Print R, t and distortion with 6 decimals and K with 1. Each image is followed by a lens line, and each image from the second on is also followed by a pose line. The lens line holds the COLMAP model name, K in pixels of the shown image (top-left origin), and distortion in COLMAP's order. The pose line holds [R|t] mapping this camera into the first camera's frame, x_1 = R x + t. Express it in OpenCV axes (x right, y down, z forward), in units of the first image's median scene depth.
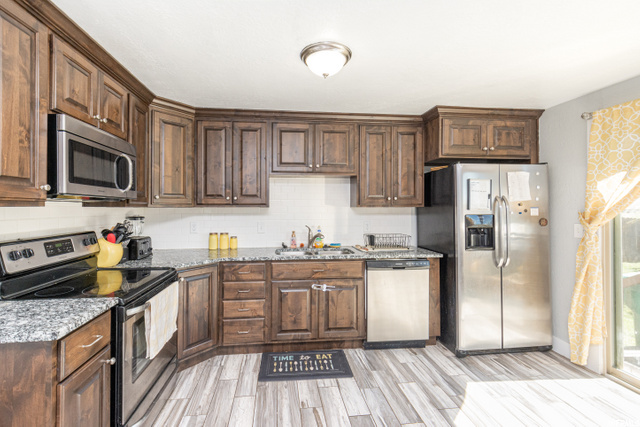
lens RADIAL K [[296.1, 0, 302.8], [0, 296.1, 206.9], [0, 0, 1]] dist [0.000608, -0.001468]
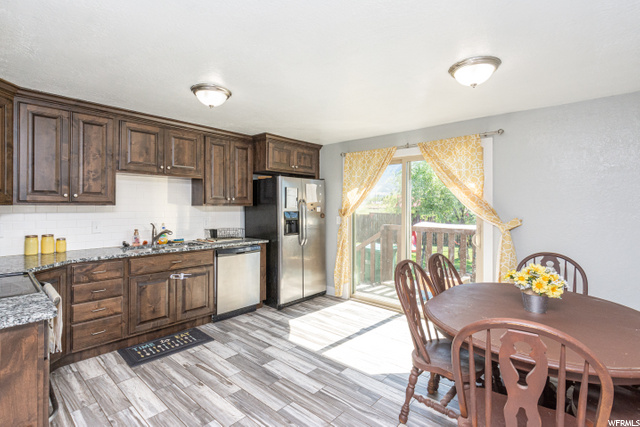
lens RADIAL K [[314.2, 0, 315.6], [0, 314.2, 208.7], [0, 0, 1]] dist [-0.004090, -0.000376]
pose [[0.745454, -0.001089, 0.666556, -0.350358], [-0.005838, 0.999950, 0.008162, -0.001100], [-0.666531, -0.009976, 0.745410, -0.247032]]
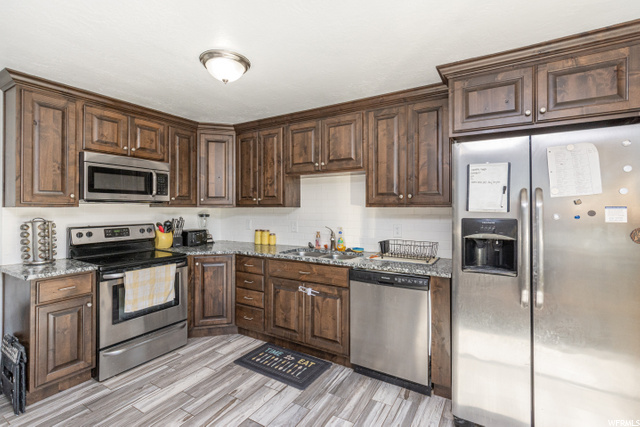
lens RADIAL K [[296.1, 0, 301.5], [0, 296.1, 207.6], [0, 0, 1]] dist [0.000608, -0.001468]
pose [[0.794123, -0.000337, -0.607757, 0.633184], [0.000938, 0.999999, 0.000671, 0.001554], [0.607756, -0.001103, 0.794123, 0.226740]]
